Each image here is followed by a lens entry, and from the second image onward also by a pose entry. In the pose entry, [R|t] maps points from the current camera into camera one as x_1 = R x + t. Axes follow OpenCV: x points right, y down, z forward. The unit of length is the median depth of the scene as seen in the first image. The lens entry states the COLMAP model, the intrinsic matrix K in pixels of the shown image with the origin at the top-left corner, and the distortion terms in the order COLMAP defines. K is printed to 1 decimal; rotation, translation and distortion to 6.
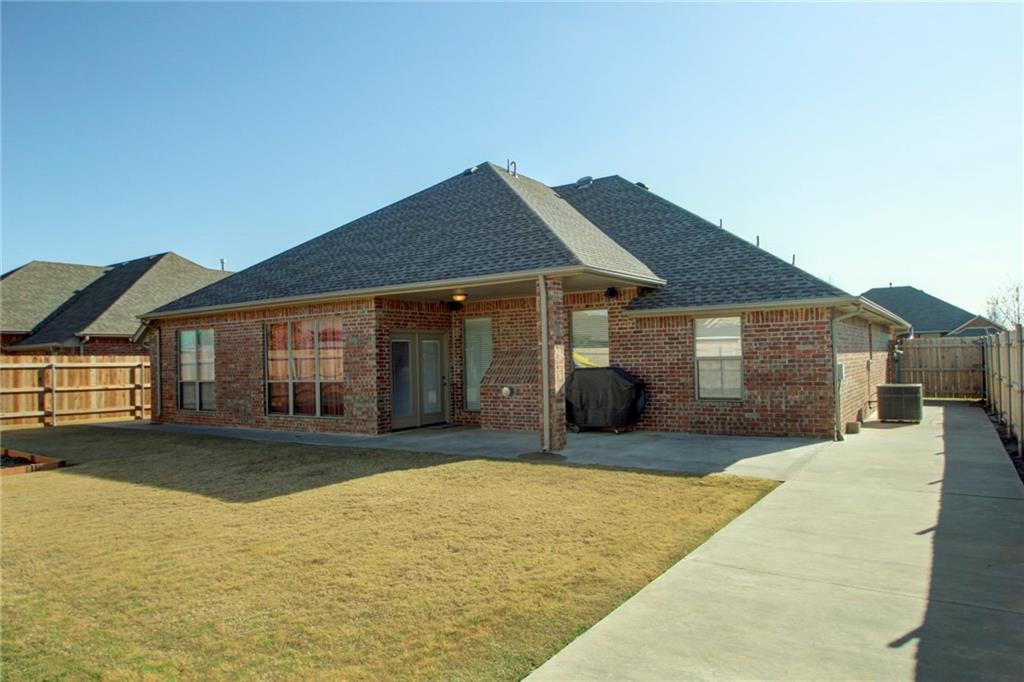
lens RADIAL K [[661.0, 0, 510.6], [0, 661.0, 343.0], [0, 0, 1]] dist [-0.001176, 0.000658]
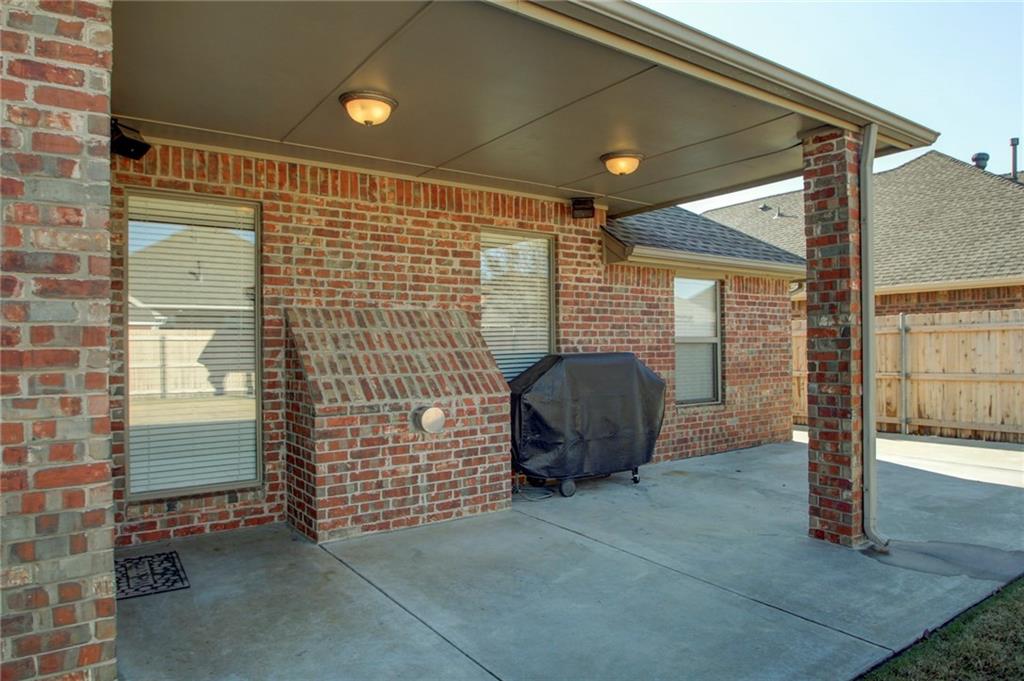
lens RADIAL K [[661.0, 0, 511.8], [0, 661.0, 340.0], [0, 0, 1]] dist [-0.001176, 0.000658]
pose [[0.351300, 0.026969, 0.935875, -0.359507], [-0.024780, 0.999503, -0.019501, 0.039223], [-0.935935, -0.016340, 0.351793, 0.912806]]
